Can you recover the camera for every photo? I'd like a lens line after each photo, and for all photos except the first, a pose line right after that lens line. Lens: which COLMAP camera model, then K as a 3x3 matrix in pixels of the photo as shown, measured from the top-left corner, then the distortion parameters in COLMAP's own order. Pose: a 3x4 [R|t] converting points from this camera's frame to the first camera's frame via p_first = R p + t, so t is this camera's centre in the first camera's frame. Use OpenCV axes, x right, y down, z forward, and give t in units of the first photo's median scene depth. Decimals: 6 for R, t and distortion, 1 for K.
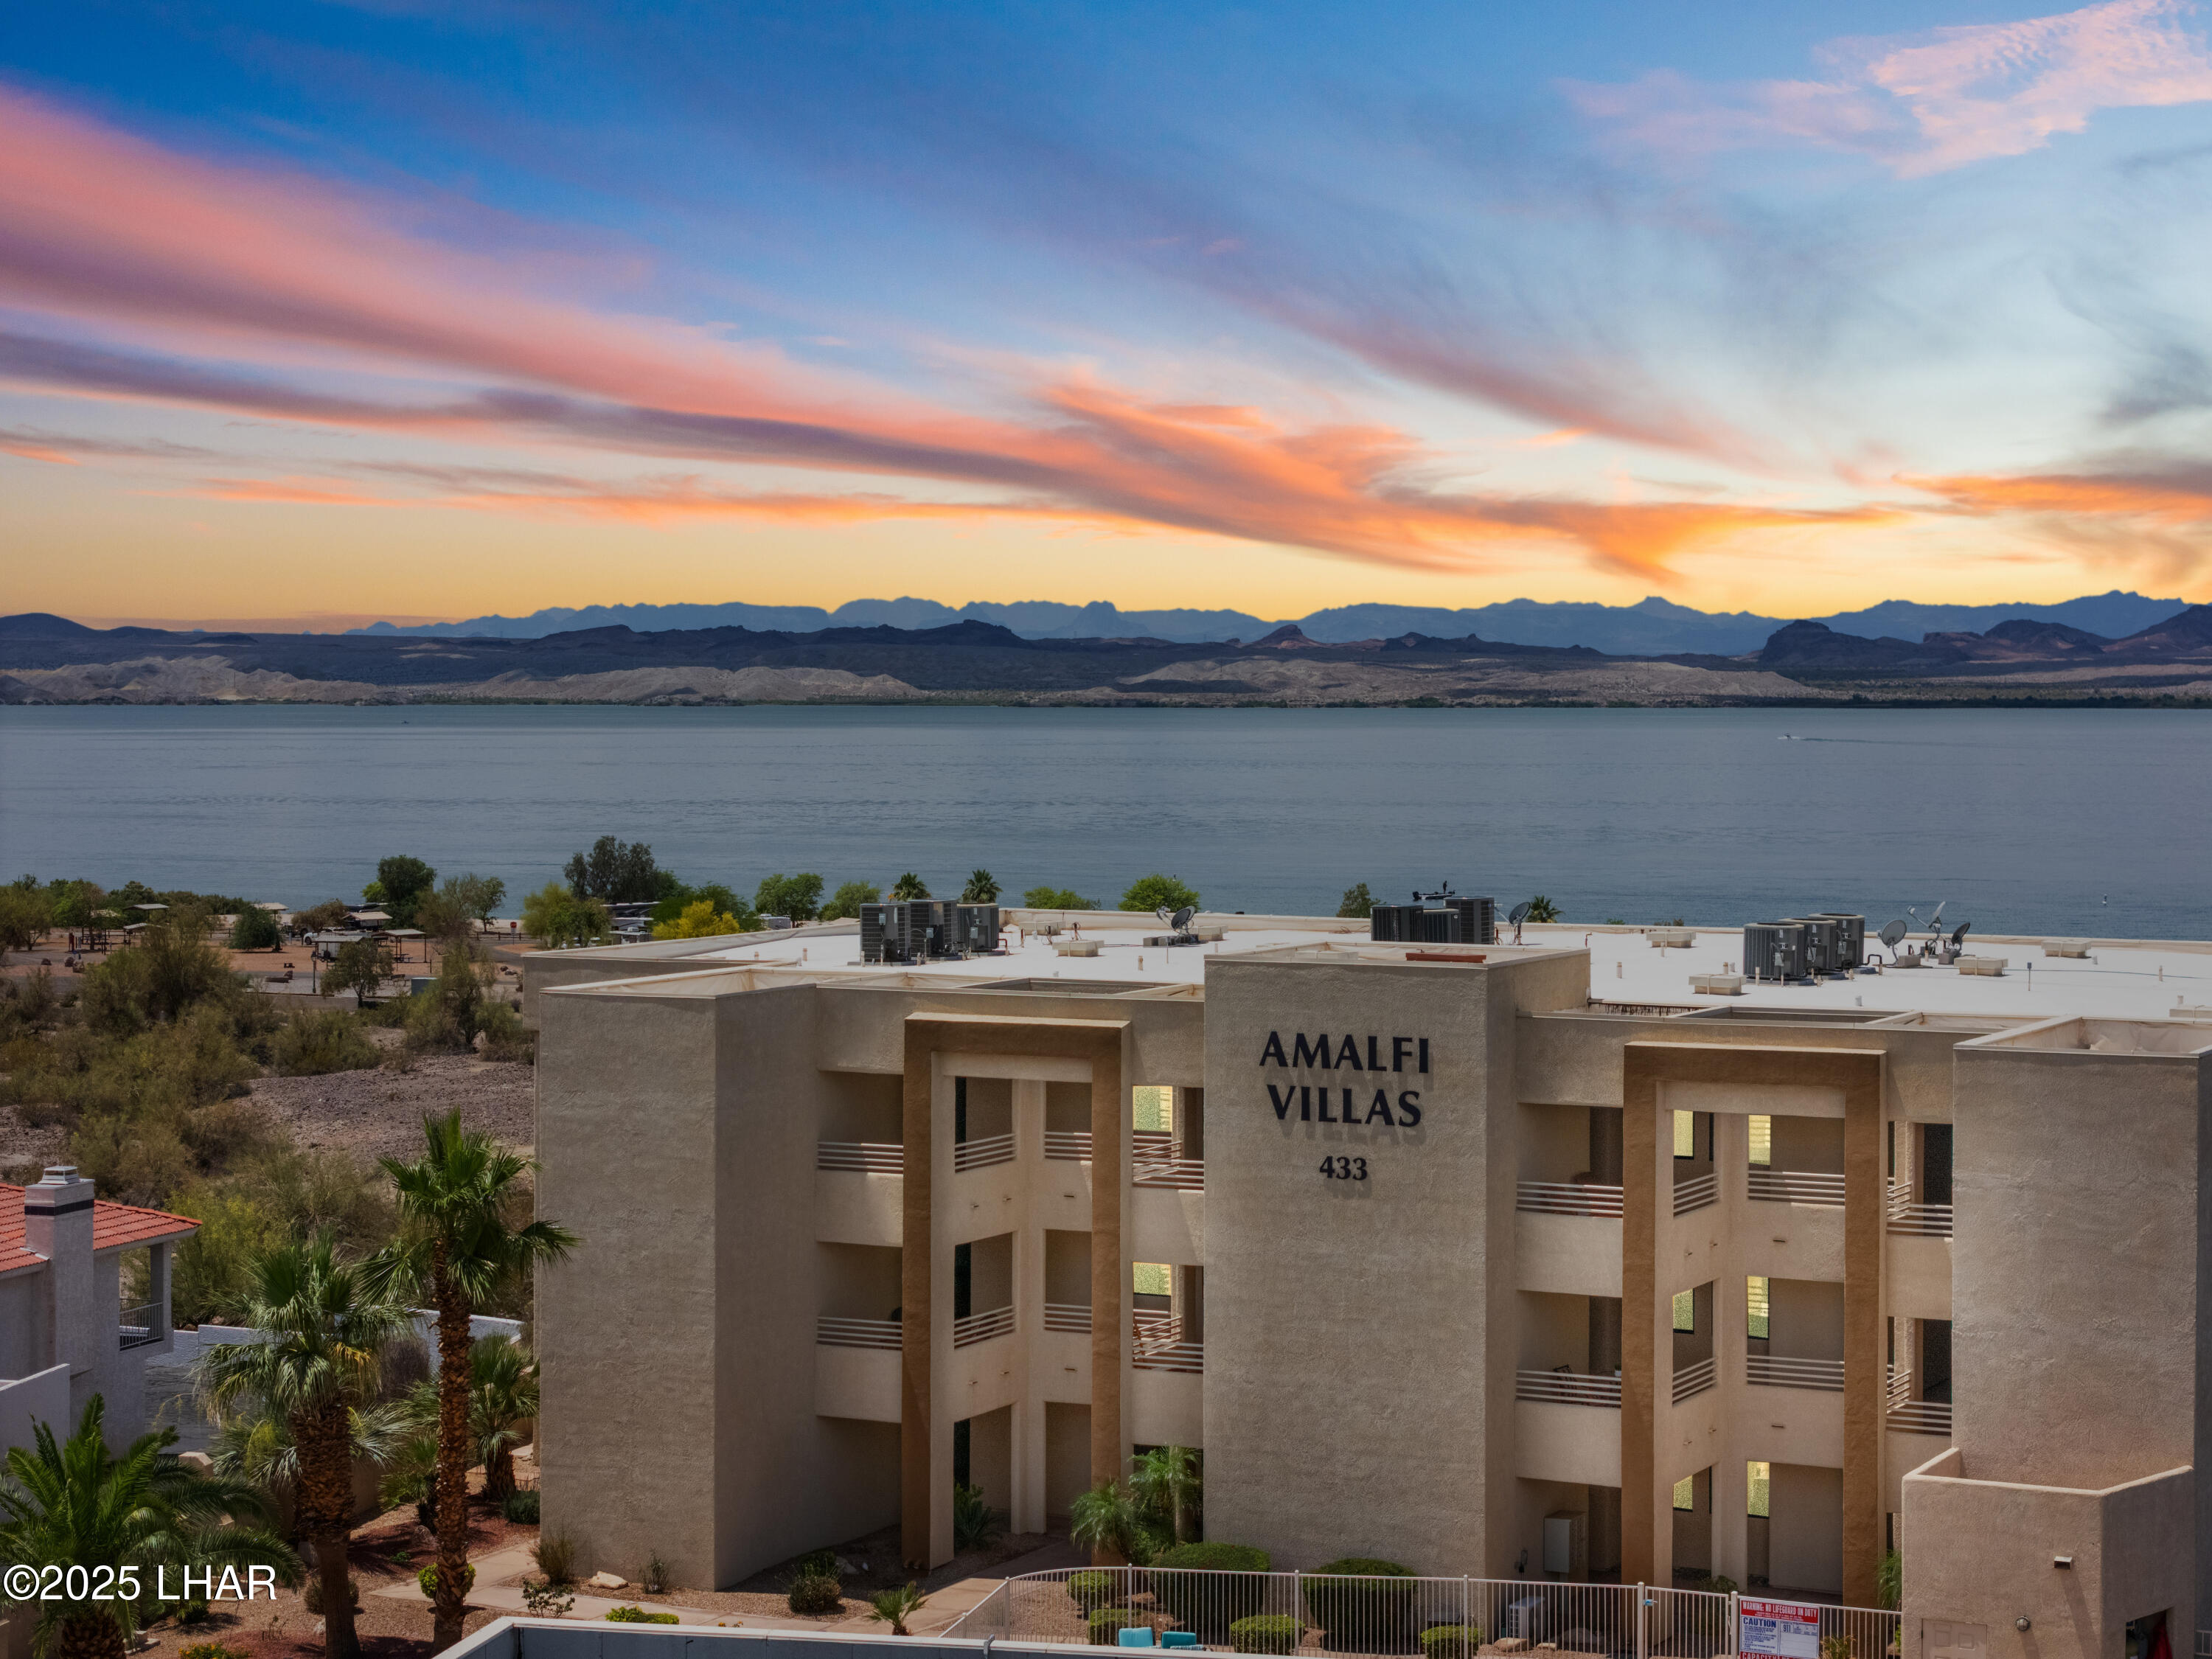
lens RADIAL K [[4427.7, 0, 1106.0], [0, 4427.7, 829.5], [0, 0, 1]] dist [0.141804, -0.151935]
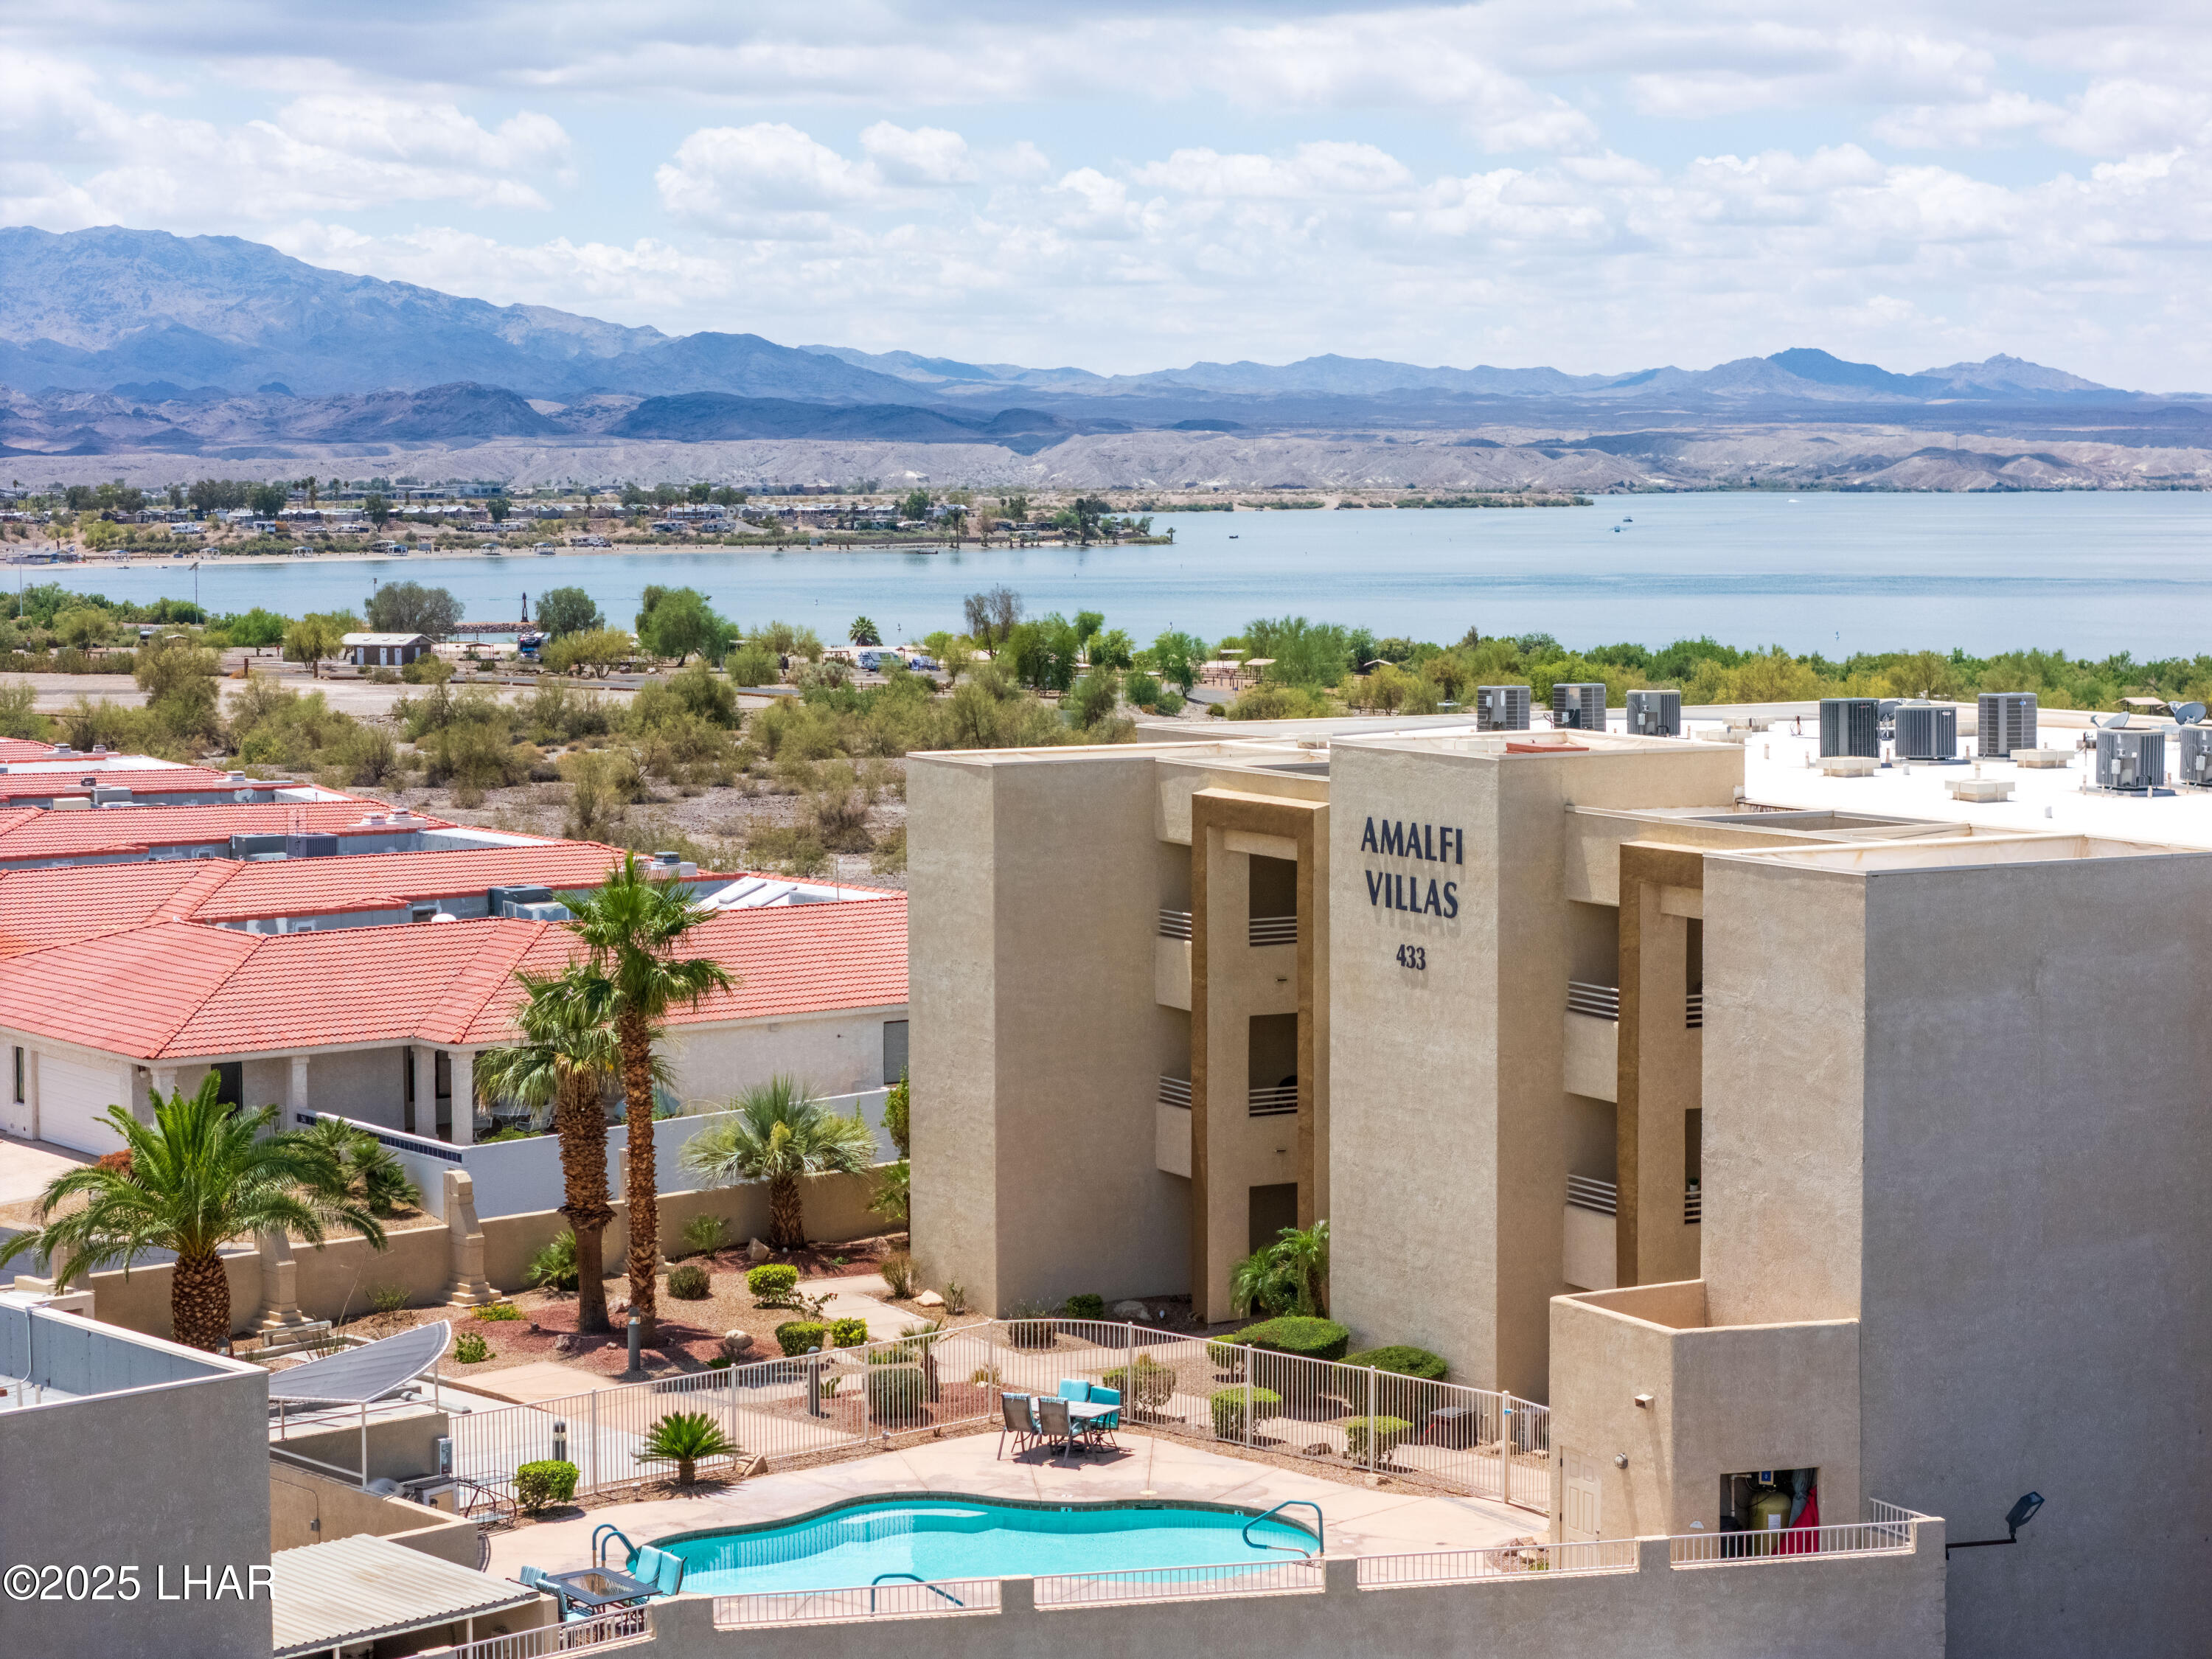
lens RADIAL K [[4427.7, 0, 1106.0], [0, 4427.7, 829.5], [0, 0, 1]] dist [0.141804, -0.151935]
pose [[0.824950, 0.041696, -0.563665, 0.555344], [-0.013877, 0.998469, 0.053551, -0.004304], [0.565035, -0.036356, 0.824265, 0.144377]]
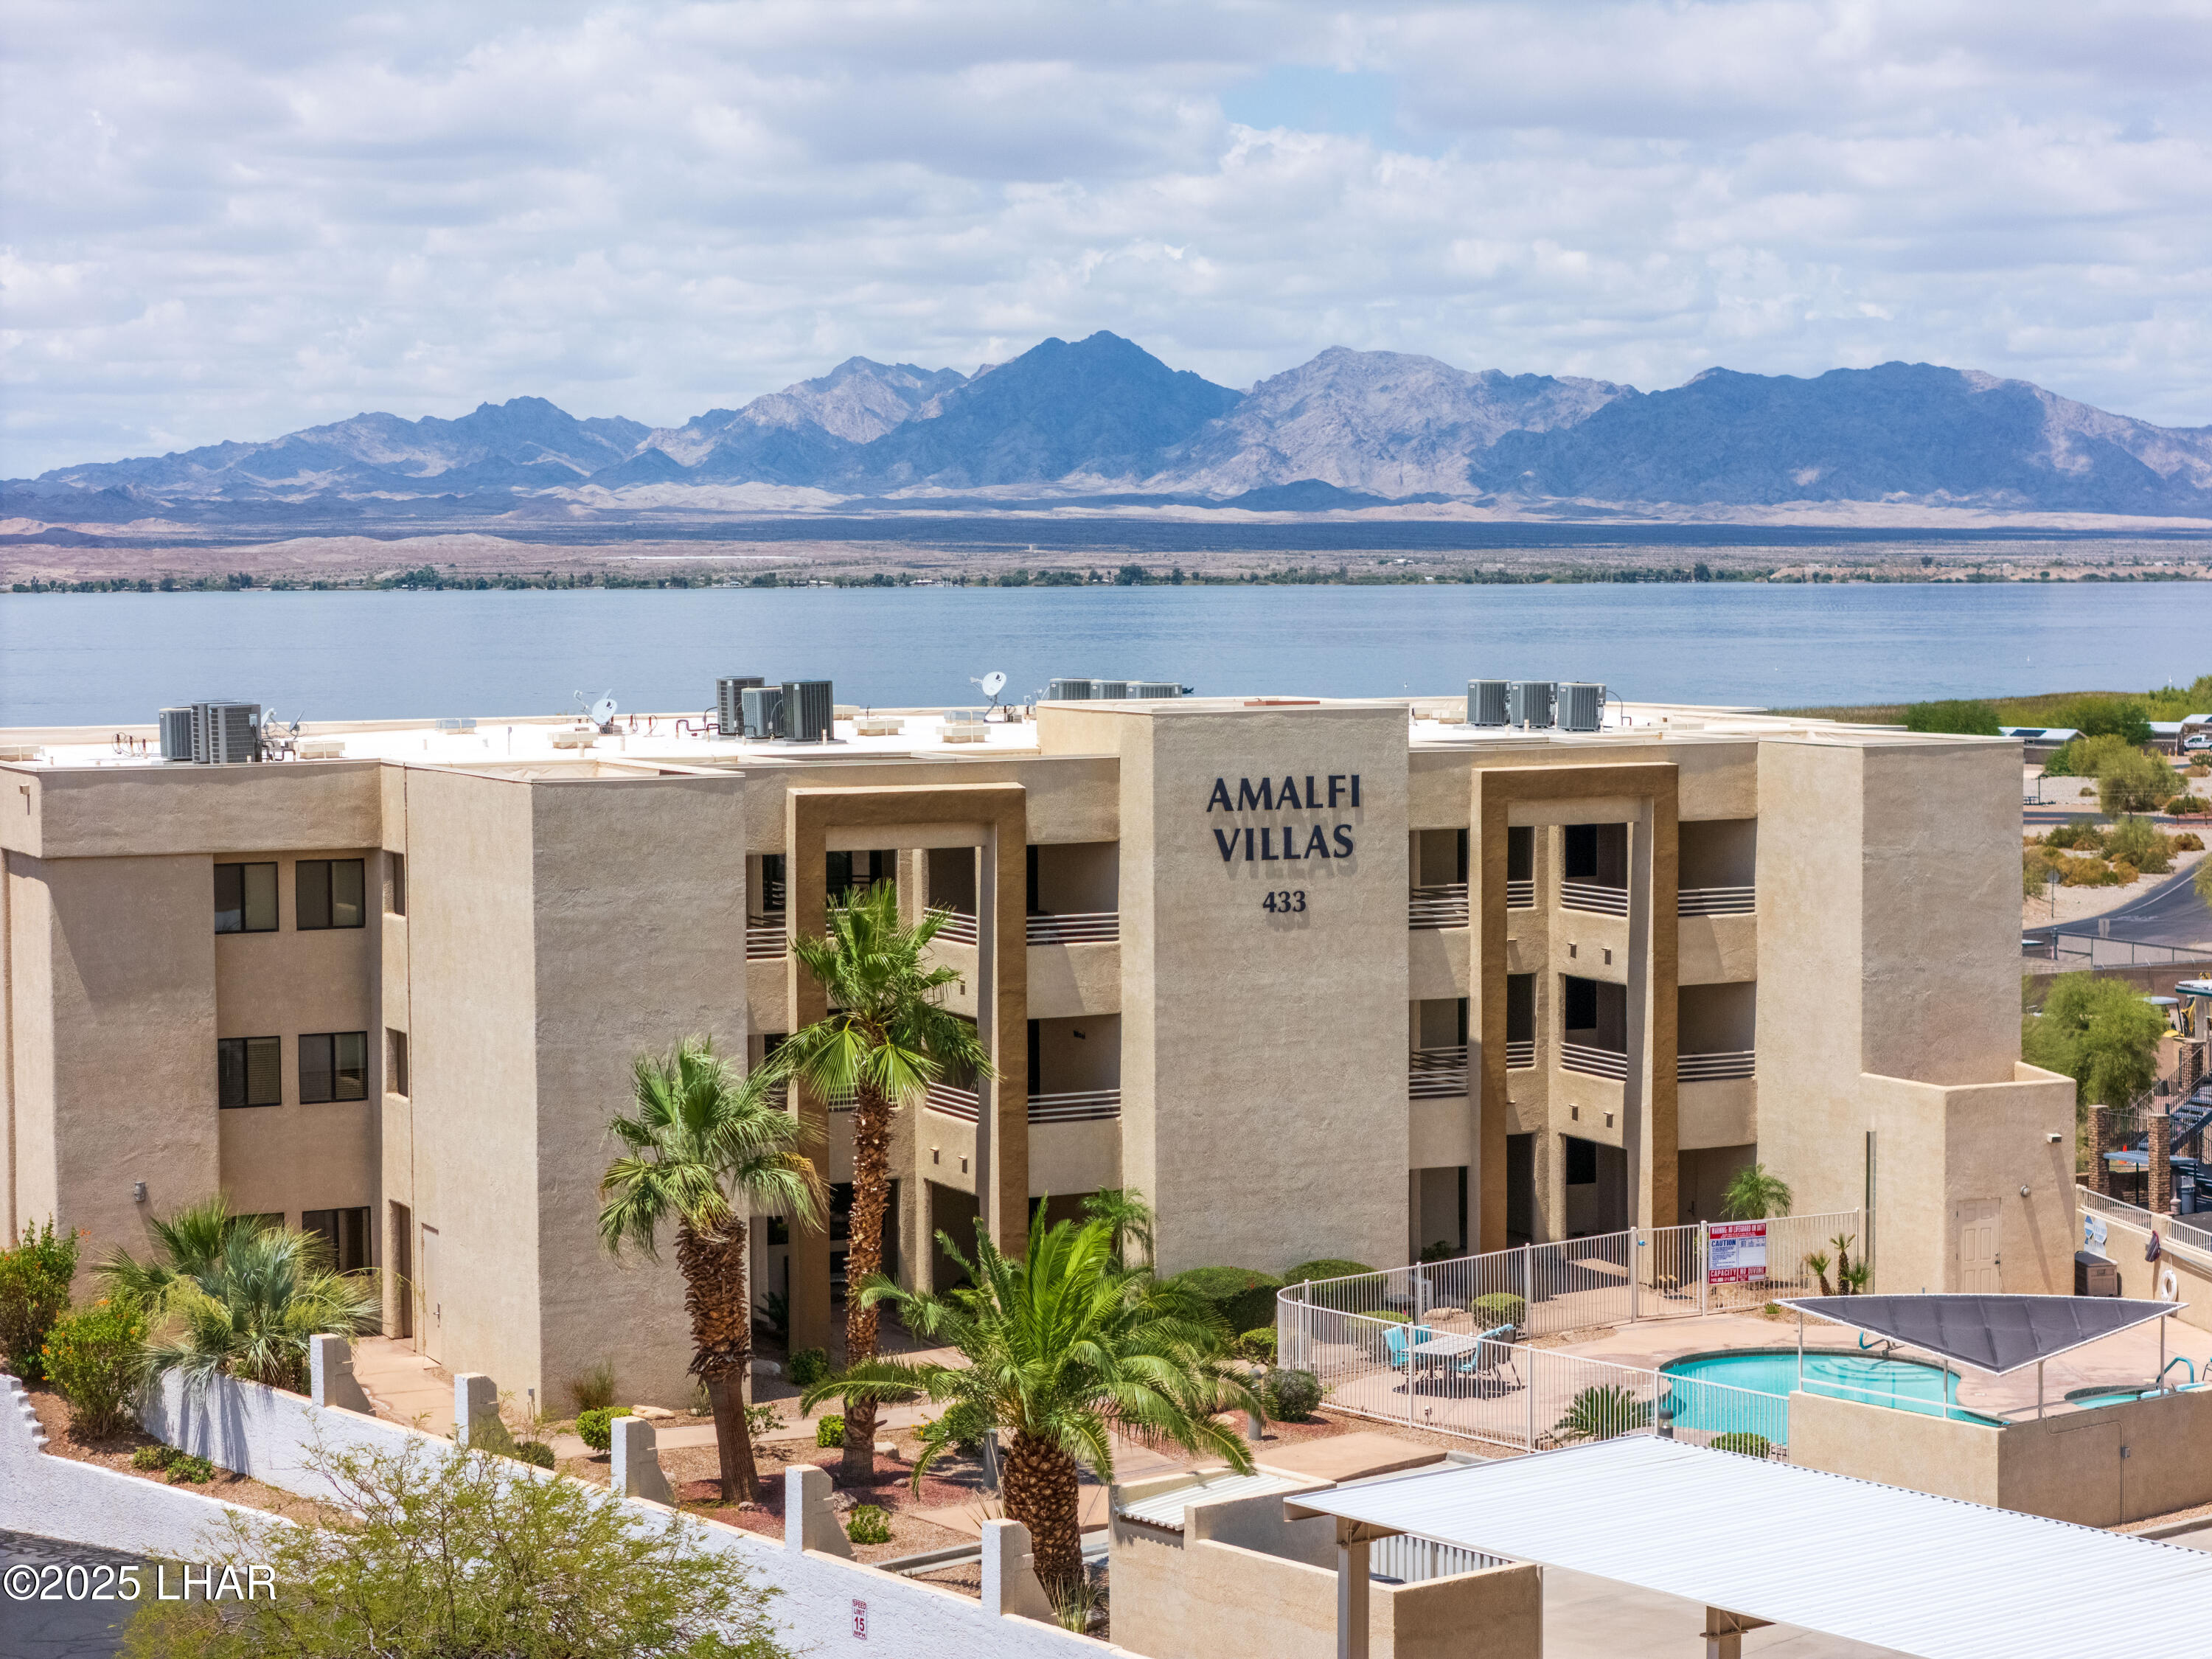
lens RADIAL K [[4510.9, 0, 1106.0], [0, 4510.9, 829.5], [0, 0, 1]] dist [0.021286, 0.020051]
pose [[0.609390, -0.051437, 0.791201, -0.830236], [0.032577, 0.998675, 0.039835, 0.014348], [-0.792201, 0.001500, 0.610258, 0.371606]]
